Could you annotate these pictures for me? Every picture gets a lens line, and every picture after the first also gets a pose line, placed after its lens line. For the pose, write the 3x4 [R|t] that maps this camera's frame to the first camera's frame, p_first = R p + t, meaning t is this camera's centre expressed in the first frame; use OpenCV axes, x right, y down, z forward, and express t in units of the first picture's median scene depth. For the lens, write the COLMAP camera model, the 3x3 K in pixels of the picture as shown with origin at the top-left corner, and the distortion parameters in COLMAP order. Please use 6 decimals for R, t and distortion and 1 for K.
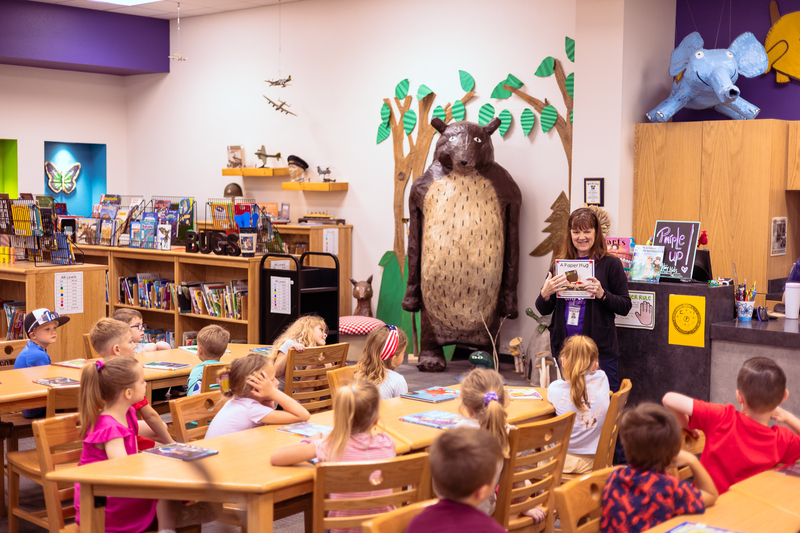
lens RADIAL K [[1164.7, 0, 400.0], [0, 1164.7, 266.5], [0, 0, 1]] dist [-0.106737, -0.034884]
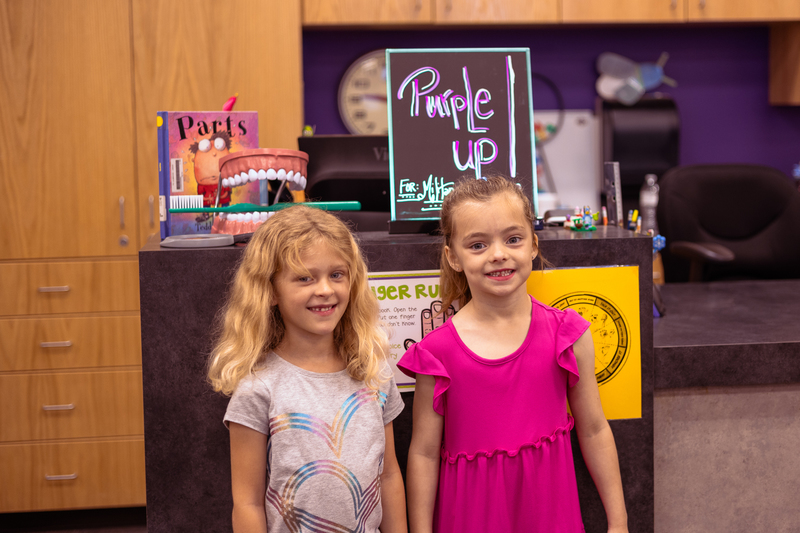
lens RADIAL K [[1273.4, 0, 342.2], [0, 1273.4, 248.8], [0, 0, 1]] dist [0.012136, -0.013341]
pose [[0.644449, -0.091292, 0.759178, -0.057212], [0.075220, 0.995601, 0.055870, -0.004620], [-0.760938, 0.021100, 0.648481, 0.729692]]
